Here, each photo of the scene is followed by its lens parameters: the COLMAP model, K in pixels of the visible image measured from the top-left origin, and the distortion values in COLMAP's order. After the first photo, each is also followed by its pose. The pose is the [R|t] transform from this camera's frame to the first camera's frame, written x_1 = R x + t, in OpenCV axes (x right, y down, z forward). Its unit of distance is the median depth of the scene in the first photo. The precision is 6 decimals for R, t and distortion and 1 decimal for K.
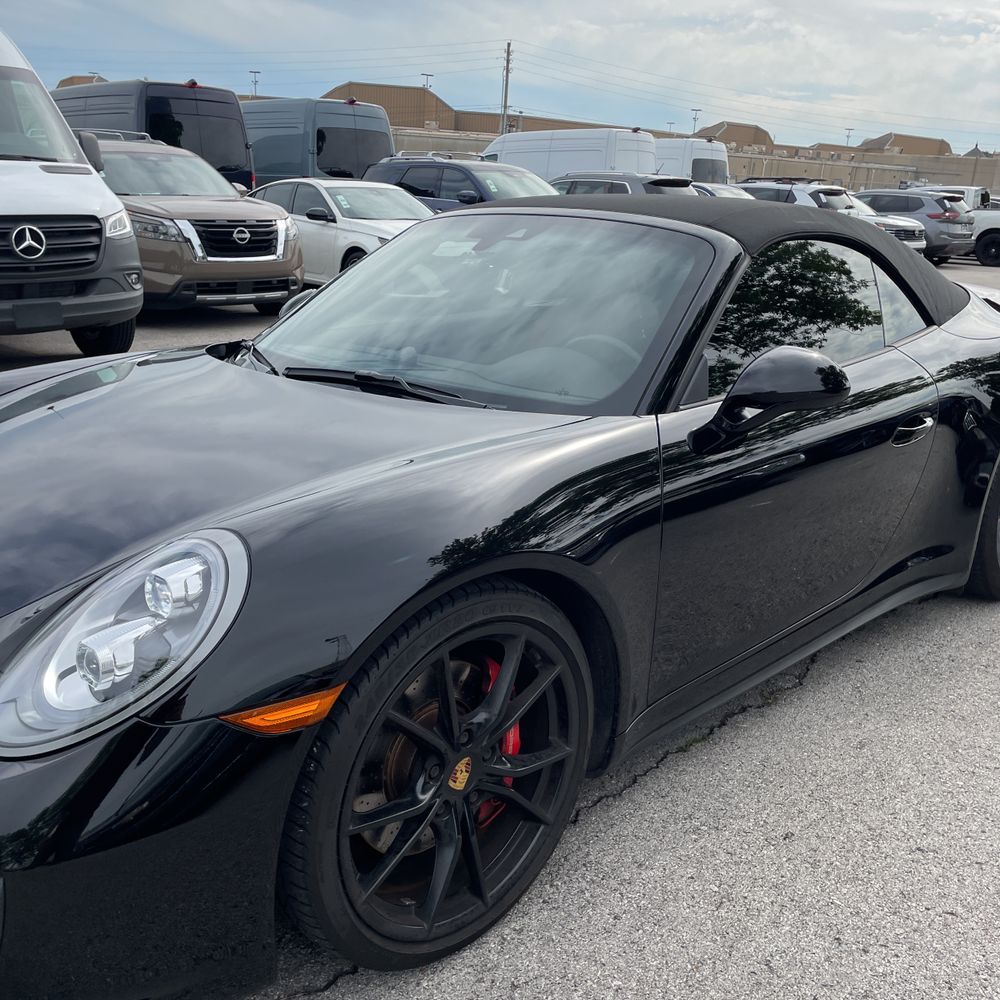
lens RADIAL K [[1069.5, 0, 500.0], [0, 1069.5, 500.0], [0, 0, 1]] dist [0.069906, -0.108342]
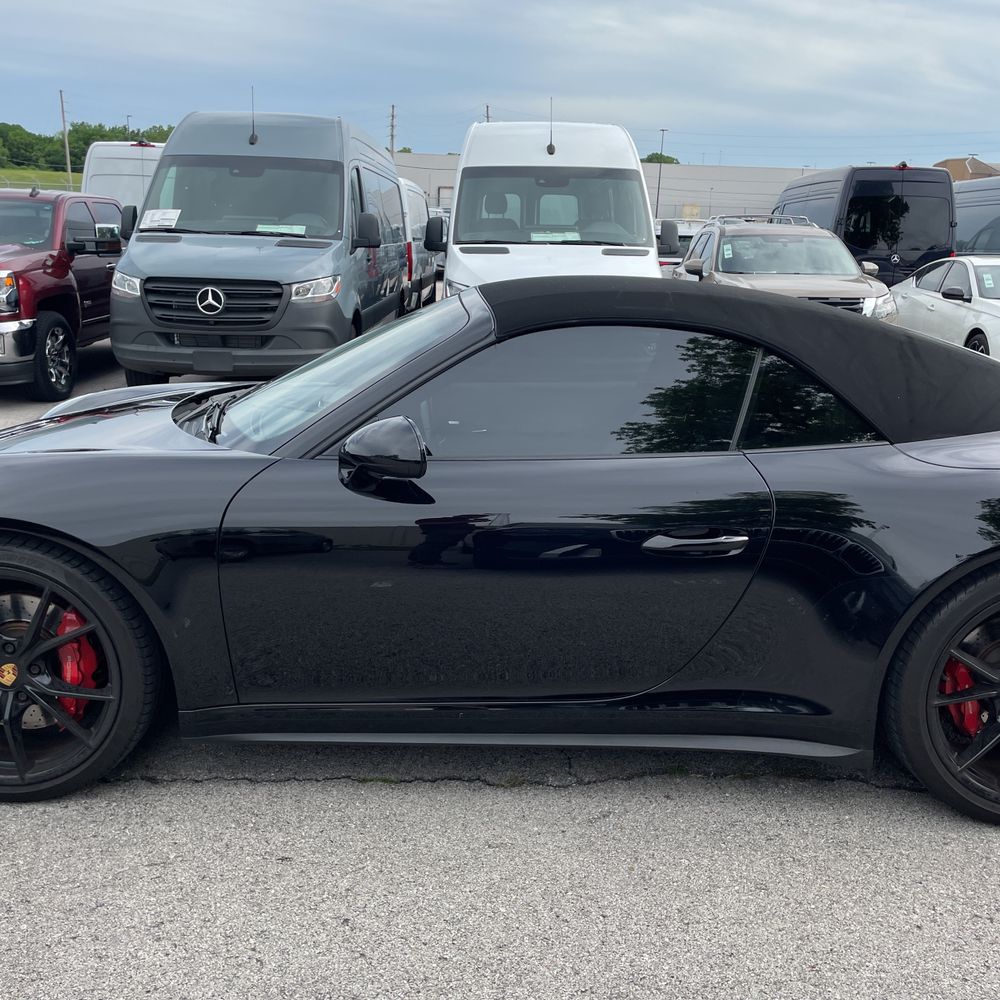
lens RADIAL K [[1069.5, 0, 500.0], [0, 1069.5, 500.0], [0, 0, 1]] dist [0.069906, -0.108342]
pose [[0.691534, 0.157154, -0.705041, 0.975075], [-0.205332, 0.978550, 0.016721, -0.087570], [0.692545, 0.133204, 0.708969, 0.297141]]
